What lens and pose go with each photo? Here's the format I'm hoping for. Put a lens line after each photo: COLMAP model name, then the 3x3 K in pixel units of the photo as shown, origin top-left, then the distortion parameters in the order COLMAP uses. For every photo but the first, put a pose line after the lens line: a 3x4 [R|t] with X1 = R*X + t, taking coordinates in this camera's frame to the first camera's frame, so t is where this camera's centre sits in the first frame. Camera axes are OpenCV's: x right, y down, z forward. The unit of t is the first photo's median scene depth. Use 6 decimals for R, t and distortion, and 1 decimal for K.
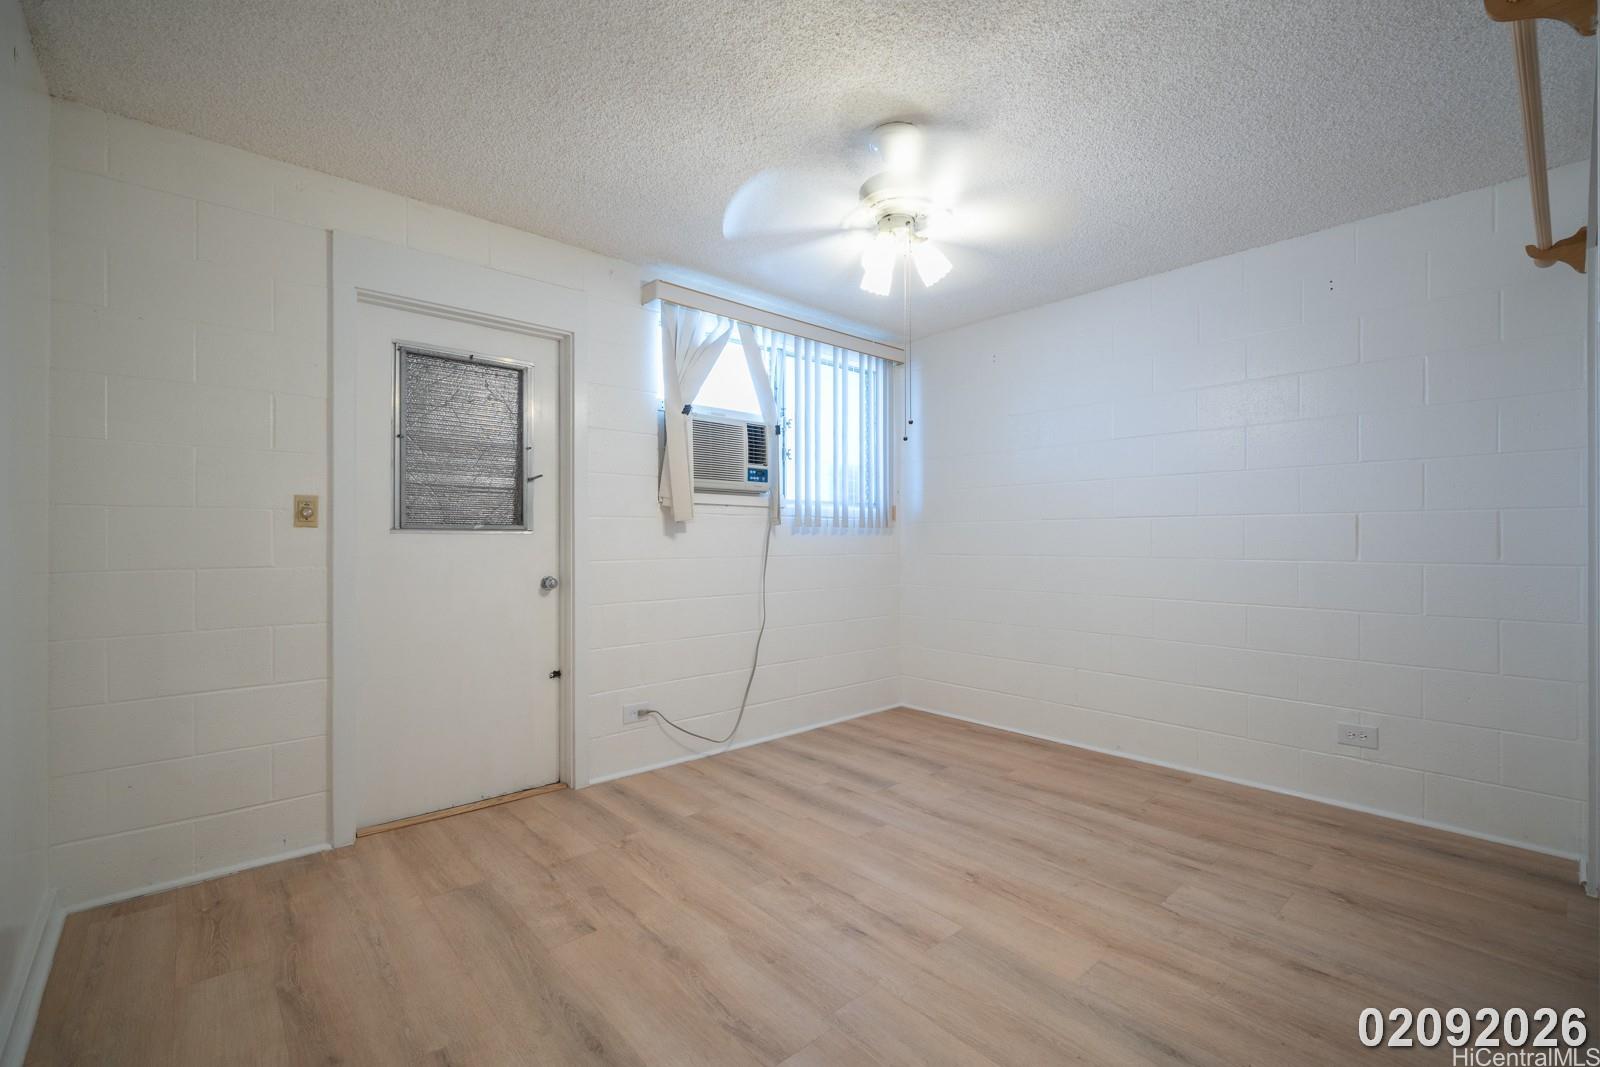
lens RADIAL K [[683.9, 0, 807.3], [0, 683.9, 548.5], [0, 0, 1]] dist [-0.000434, -0.000116]
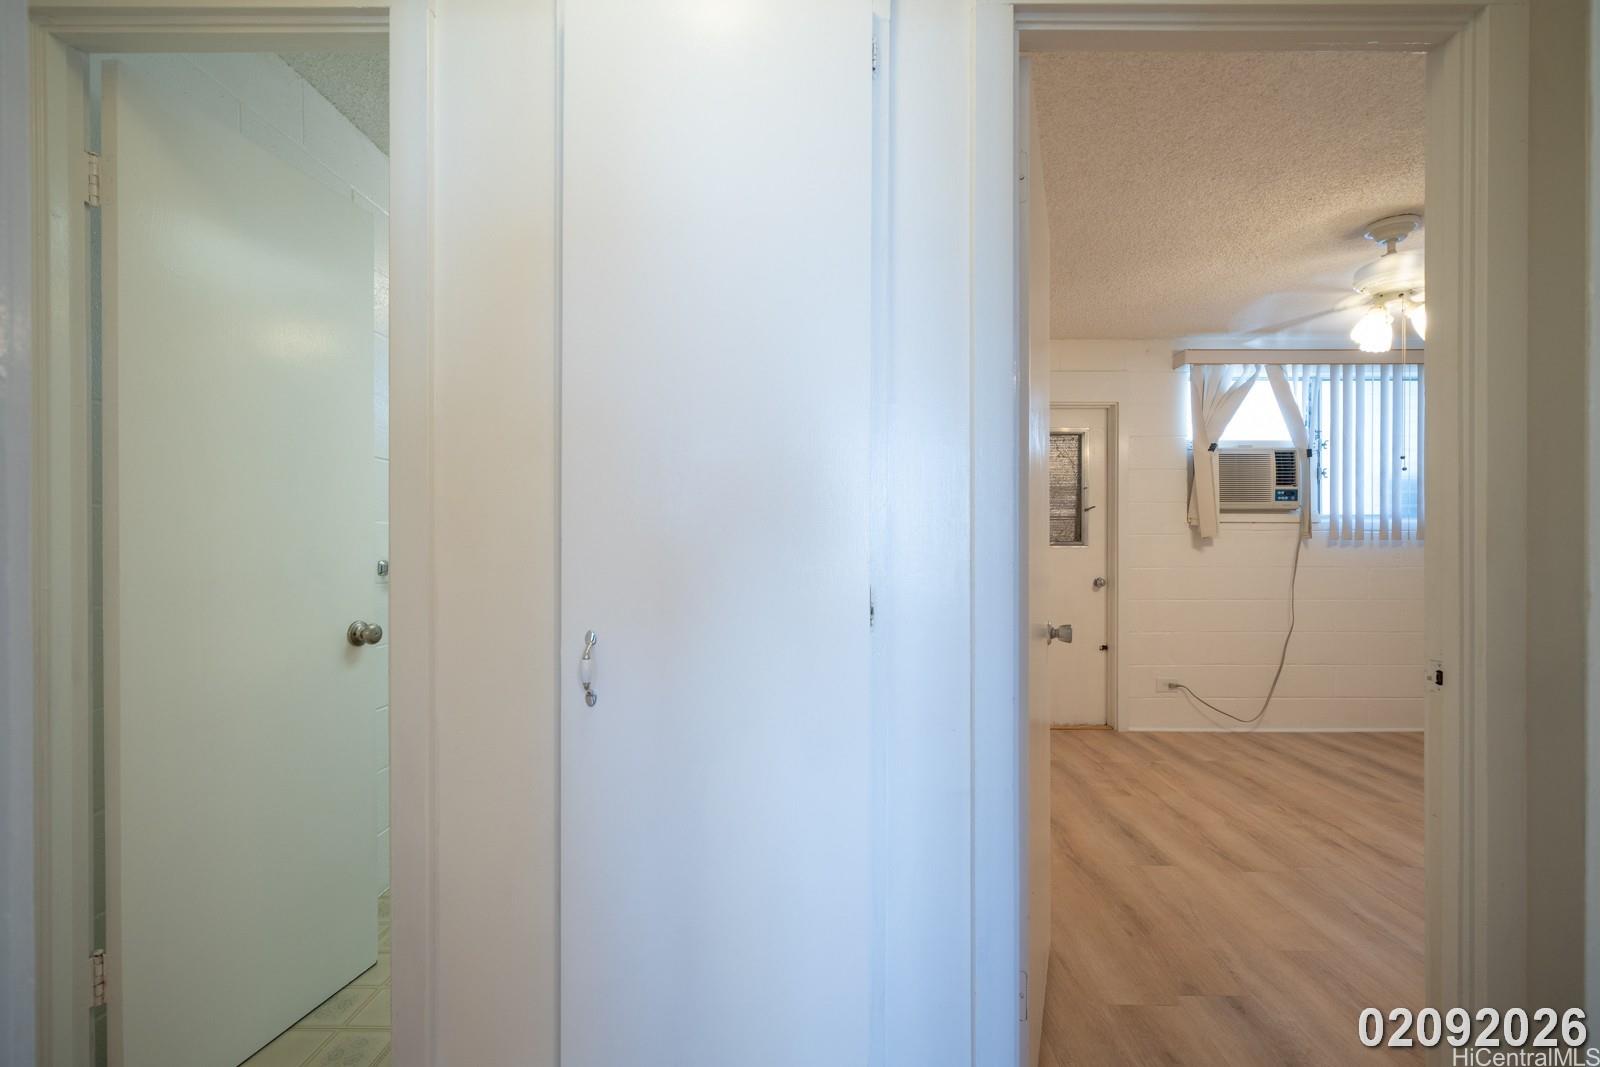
lens RADIAL K [[683.9, 0, 807.3], [0, 683.9, 548.5], [0, 0, 1]] dist [-0.000434, -0.000116]
pose [[0.727493, -0.001149, -0.686114, 0.147040], [-0.008512, 0.999907, -0.010701, 0.000488], [0.686062, 0.013625, 0.727415, -0.426817]]
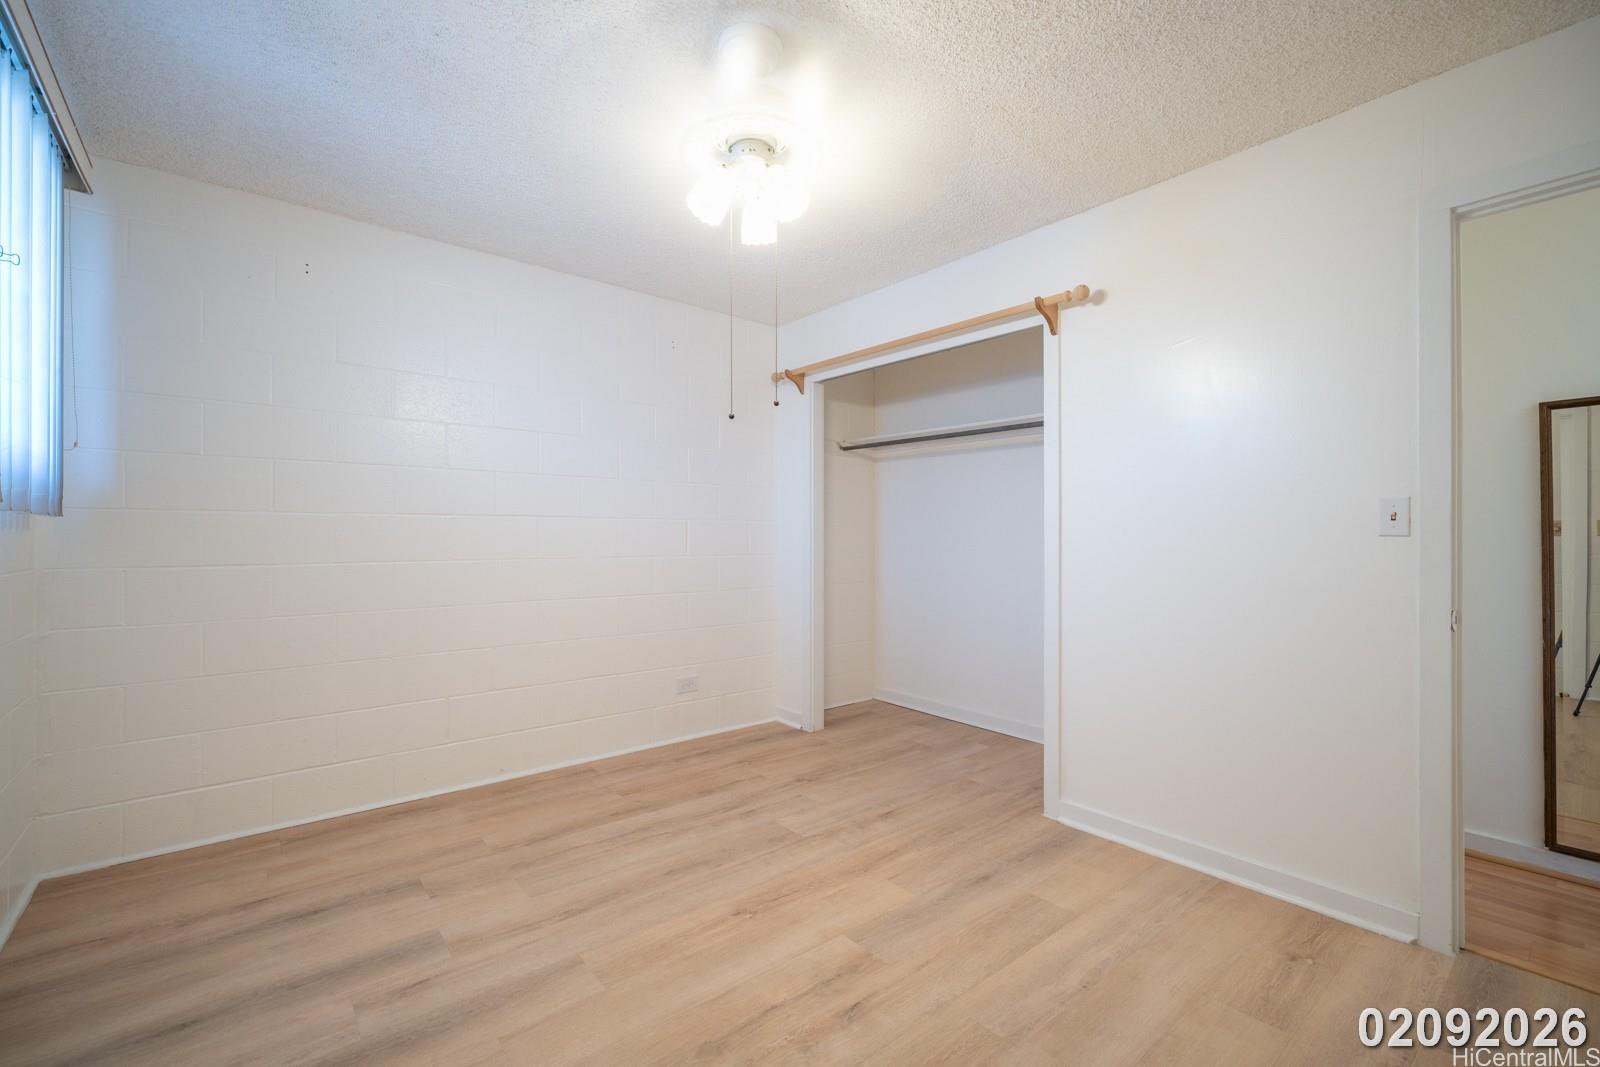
lens RADIAL K [[680.5, 0, 800.0], [0, 680.5, 533.5], [0, 0, 1]] dist [0.000232, -0.000116]
pose [[0.048063, 0.007336, 0.998817, -0.465371], [0.013263, 0.999880, -0.007982, -0.010026], [-0.998756, 0.013631, 0.047960, 0.617609]]
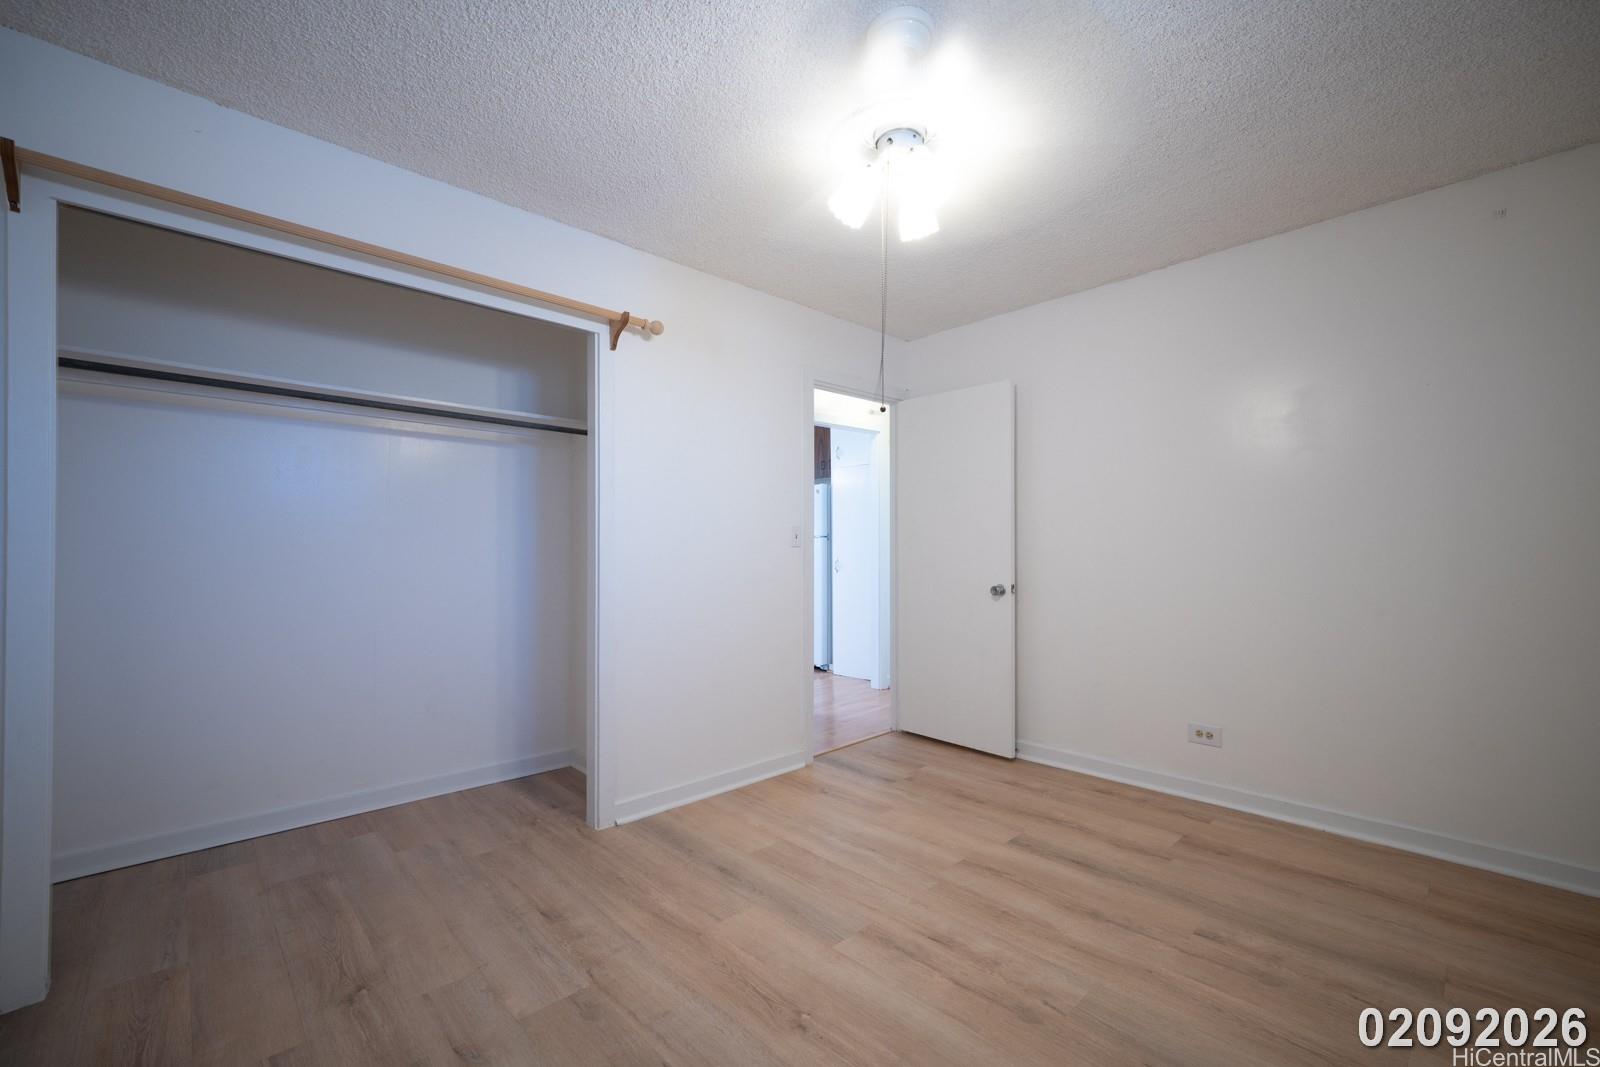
lens RADIAL K [[680.5, 0, 800.0], [0, 680.5, 533.5], [0, 0, 1]] dist [0.000232, -0.000116]
pose [[-0.999717, 0.006704, -0.022827, 0.179059], [0.006793, 0.999970, -0.003790, -0.020893], [0.022801, -0.003944, -0.999732, 1.211786]]
